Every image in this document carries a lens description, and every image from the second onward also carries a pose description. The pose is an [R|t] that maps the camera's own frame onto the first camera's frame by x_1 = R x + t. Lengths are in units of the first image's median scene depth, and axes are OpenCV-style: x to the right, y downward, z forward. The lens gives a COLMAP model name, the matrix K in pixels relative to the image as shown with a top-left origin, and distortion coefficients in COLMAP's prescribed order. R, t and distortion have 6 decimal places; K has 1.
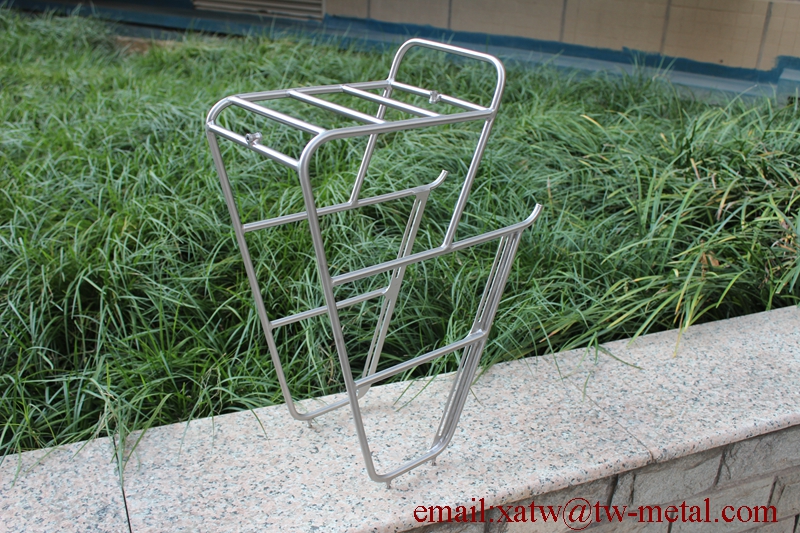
lens RADIAL K [[820.0, 0, 400.0], [0, 820.0, 266.5], [0, 0, 1]] dist [-0.137646, 0.156778]
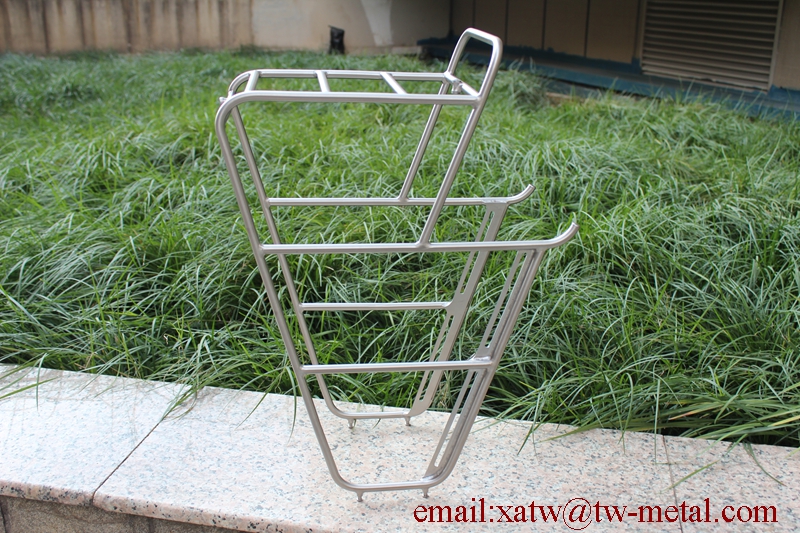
lens RADIAL K [[820.0, 0, 400.0], [0, 820.0, 266.5], [0, 0, 1]] dist [-0.137646, 0.156778]
pose [[0.830104, 0.157901, -0.534784, 0.192468], [-0.204370, 0.978484, -0.028320, 0.011007], [0.518806, 0.132802, 0.844514, 0.082146]]
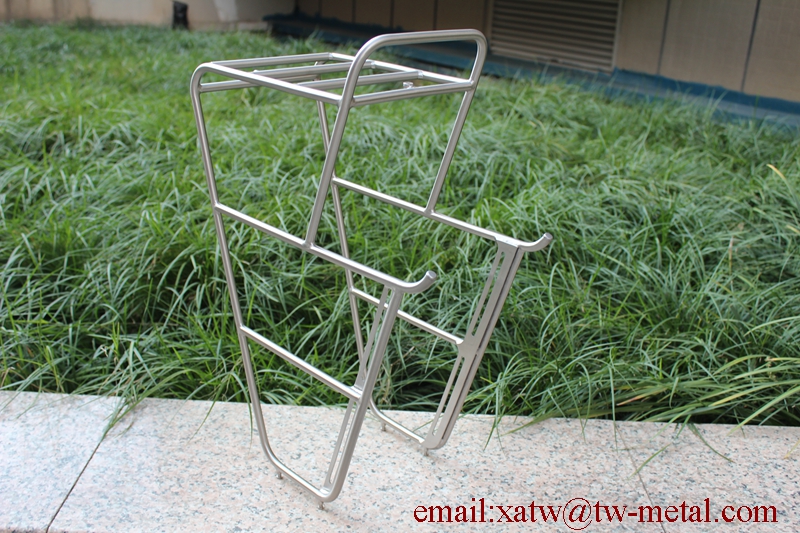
lens RADIAL K [[820.0, 0, 400.0], [0, 820.0, 266.5], [0, 0, 1]] dist [-0.137646, 0.156778]
pose [[0.922187, 0.146420, -0.357957, 0.131410], [-0.170785, 0.984604, -0.037240, 0.011293], [0.346993, 0.095476, 0.932995, 0.065626]]
